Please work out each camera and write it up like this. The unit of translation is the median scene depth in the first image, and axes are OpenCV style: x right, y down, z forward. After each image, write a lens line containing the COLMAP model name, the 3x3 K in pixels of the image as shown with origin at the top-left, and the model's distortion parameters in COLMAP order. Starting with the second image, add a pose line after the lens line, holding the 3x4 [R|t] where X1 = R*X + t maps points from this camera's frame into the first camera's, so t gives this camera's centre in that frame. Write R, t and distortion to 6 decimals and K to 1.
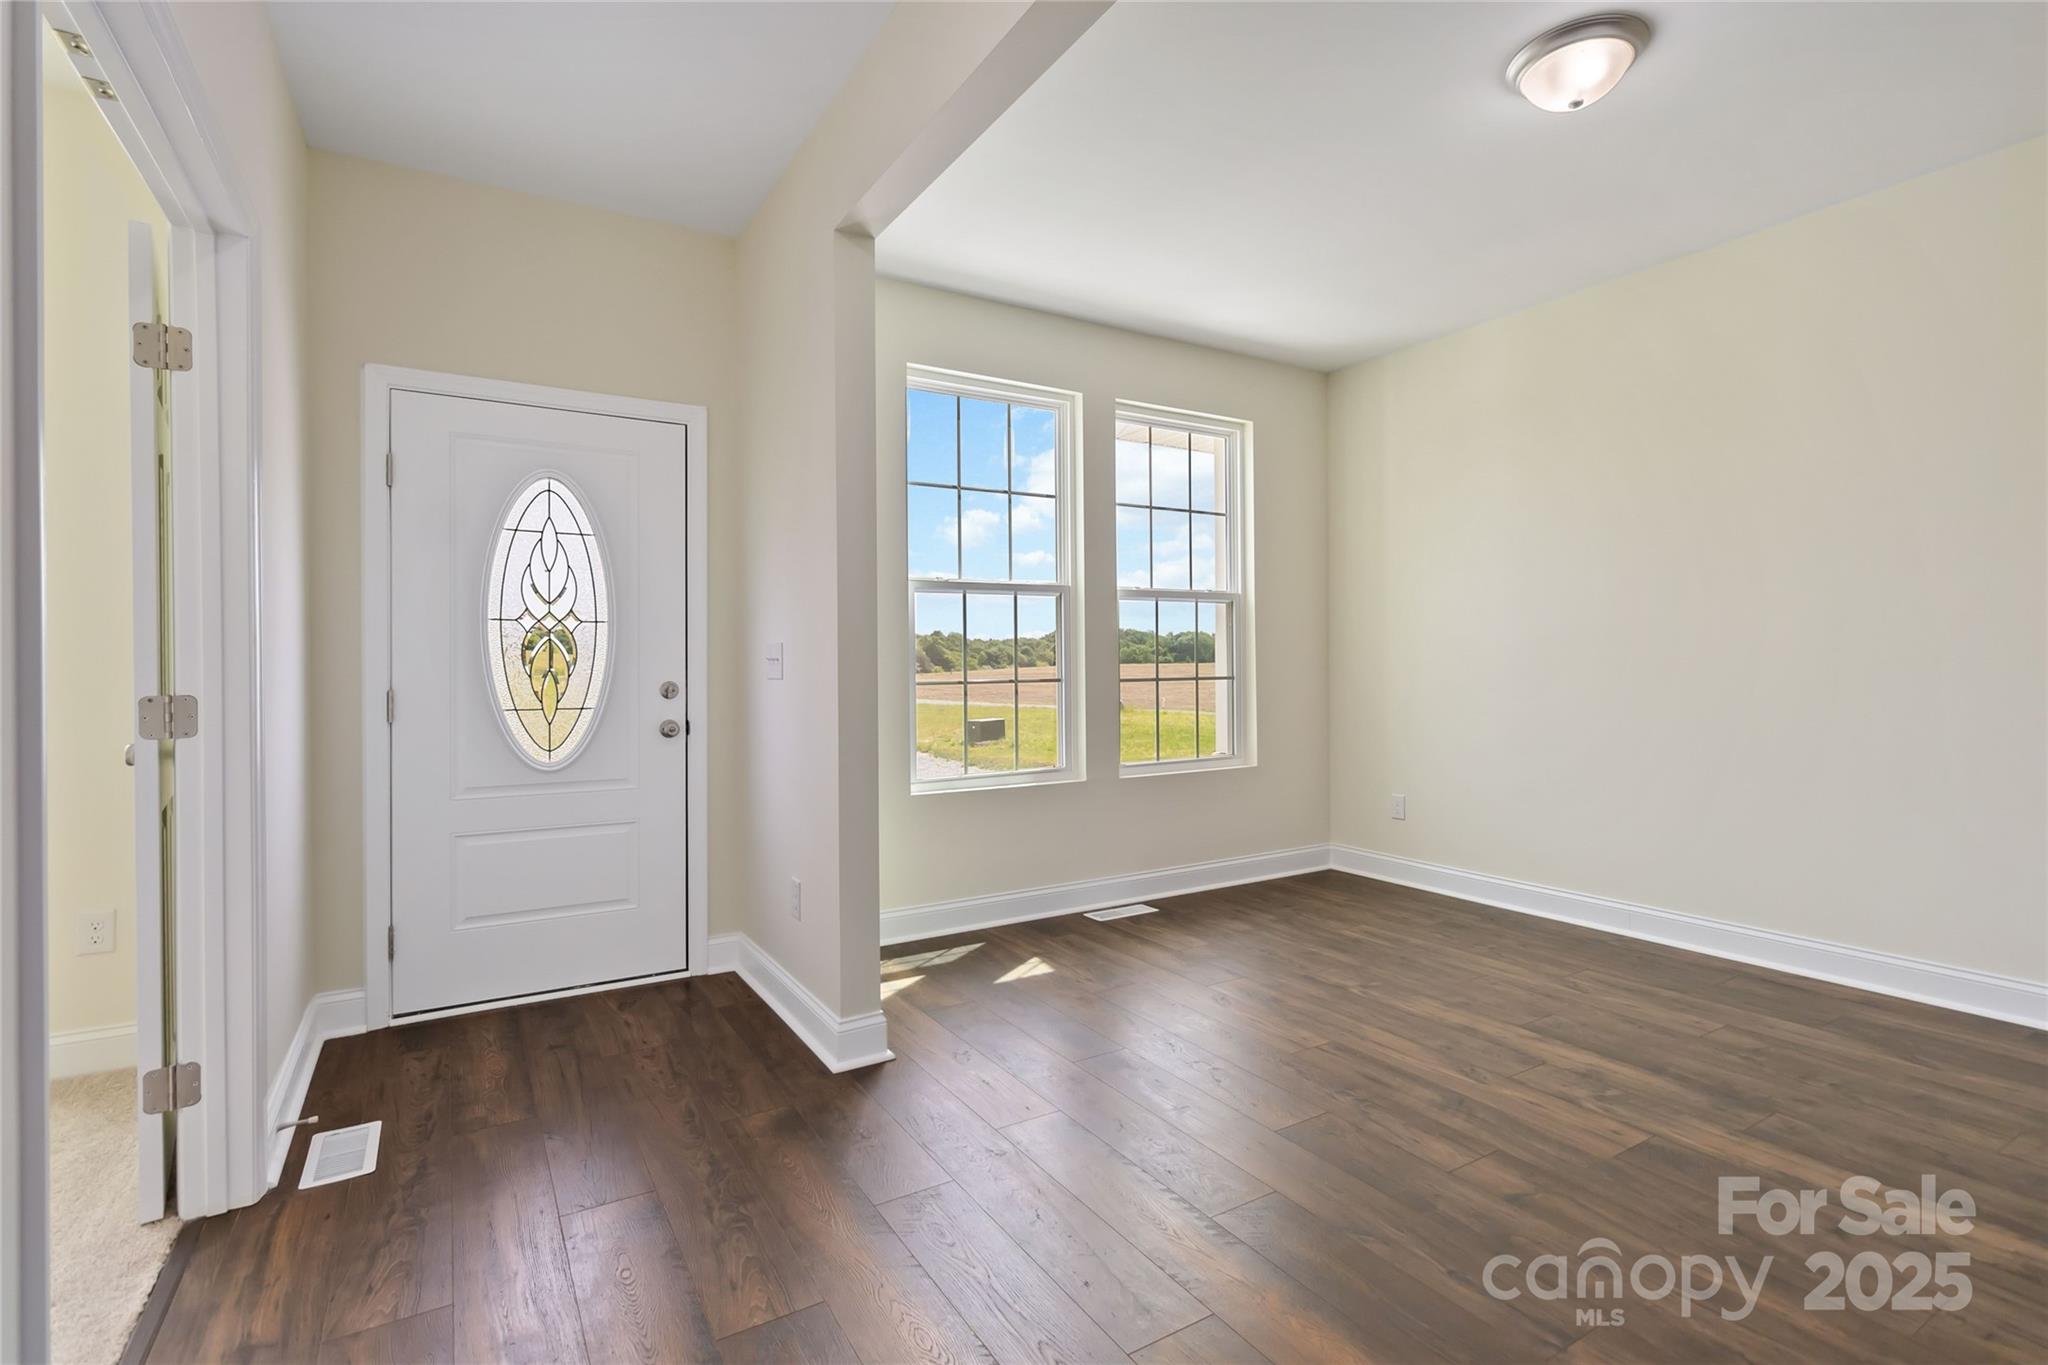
lens RADIAL K [[963.4, 0, 1034.8], [0, 963.4, 665.9], [0, 0, 1]] dist [0.003459, -0.001415]
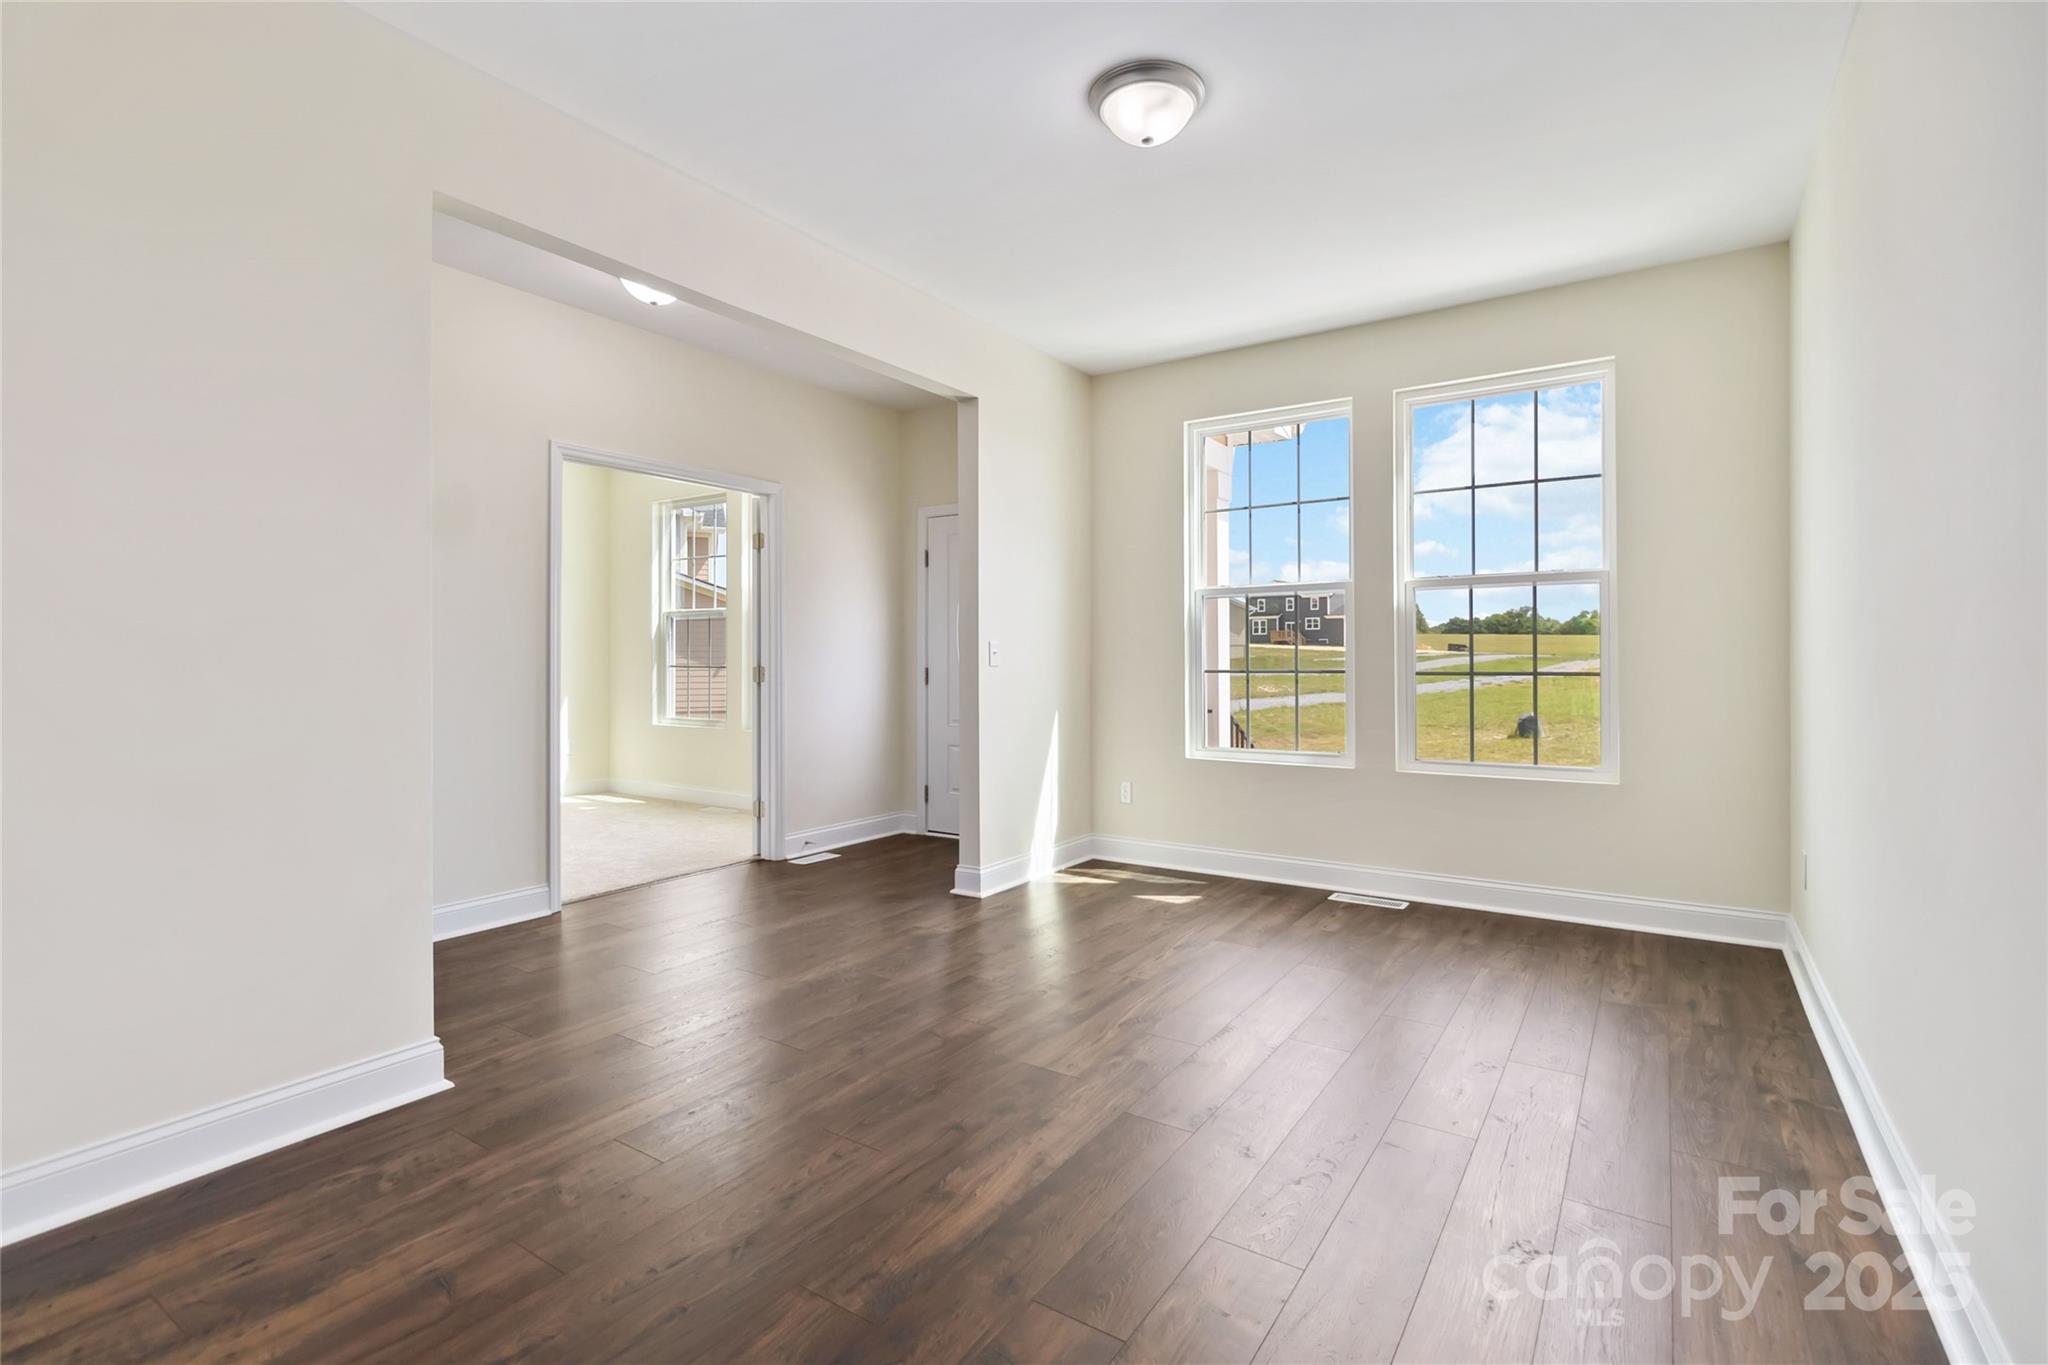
lens RADIAL K [[963.4, 0, 1033.4], [0, 963.4, 666.2], [0, 0, 1]] dist [0.003459, -0.001415]
pose [[0.425404, 0.018912, -0.904806, 0.845687], [-0.003061, 0.999806, 0.019458, -0.011600], [0.904998, -0.005508, 0.425379, 0.240732]]
